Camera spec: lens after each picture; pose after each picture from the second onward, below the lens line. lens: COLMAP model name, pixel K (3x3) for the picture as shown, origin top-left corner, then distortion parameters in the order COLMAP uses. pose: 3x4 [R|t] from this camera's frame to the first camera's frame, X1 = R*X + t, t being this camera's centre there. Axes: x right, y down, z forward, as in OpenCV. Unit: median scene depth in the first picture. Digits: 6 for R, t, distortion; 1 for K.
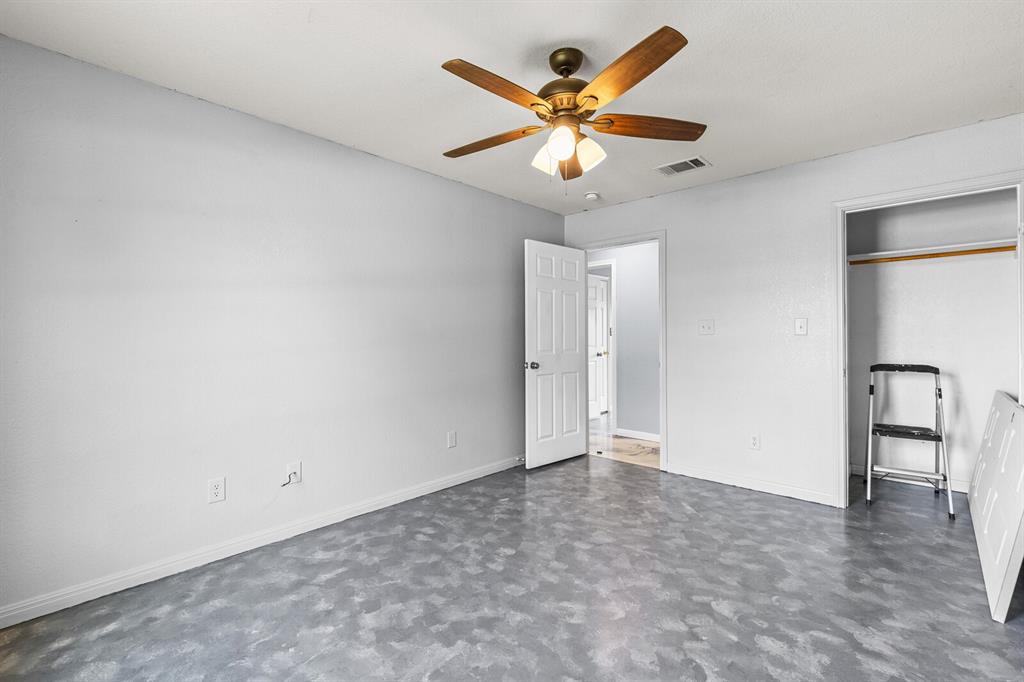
lens RADIAL K [[458.6, 0, 508.1], [0, 458.6, 338.9], [0, 0, 1]] dist [0.001983, -0.000033]
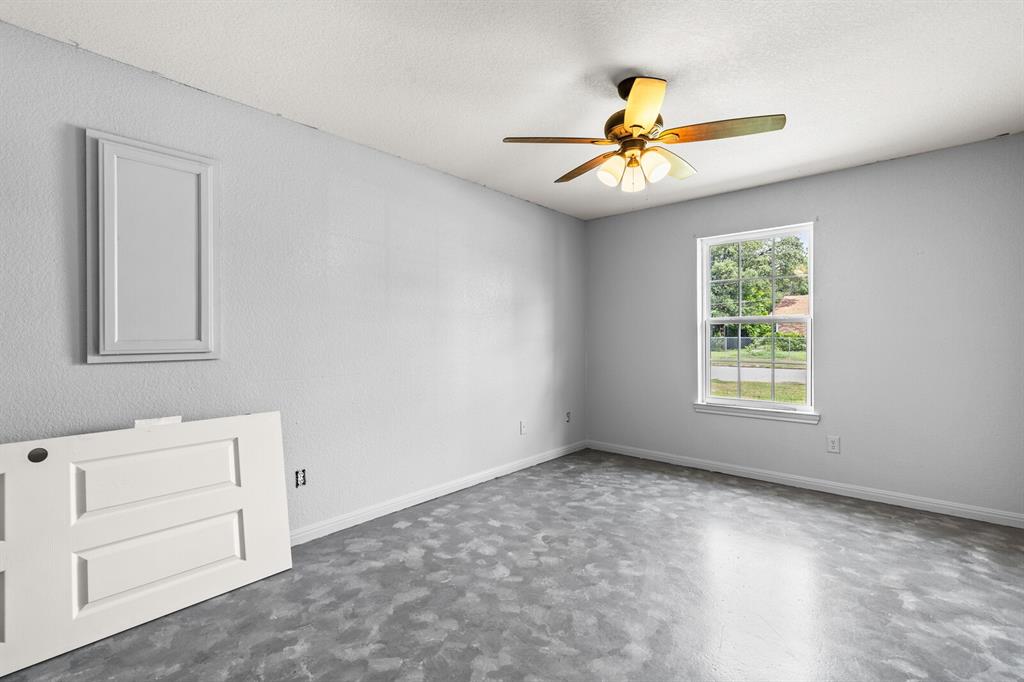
lens RADIAL K [[458.6, 0, 508.1], [0, 458.6, 338.9], [0, 0, 1]] dist [0.001983, -0.000033]
pose [[-0.999794, 0.009069, -0.018154, 0.447306], [0.008942, 0.999935, 0.007036, -0.011808], [0.018216, 0.006872, -0.999810, 2.069435]]
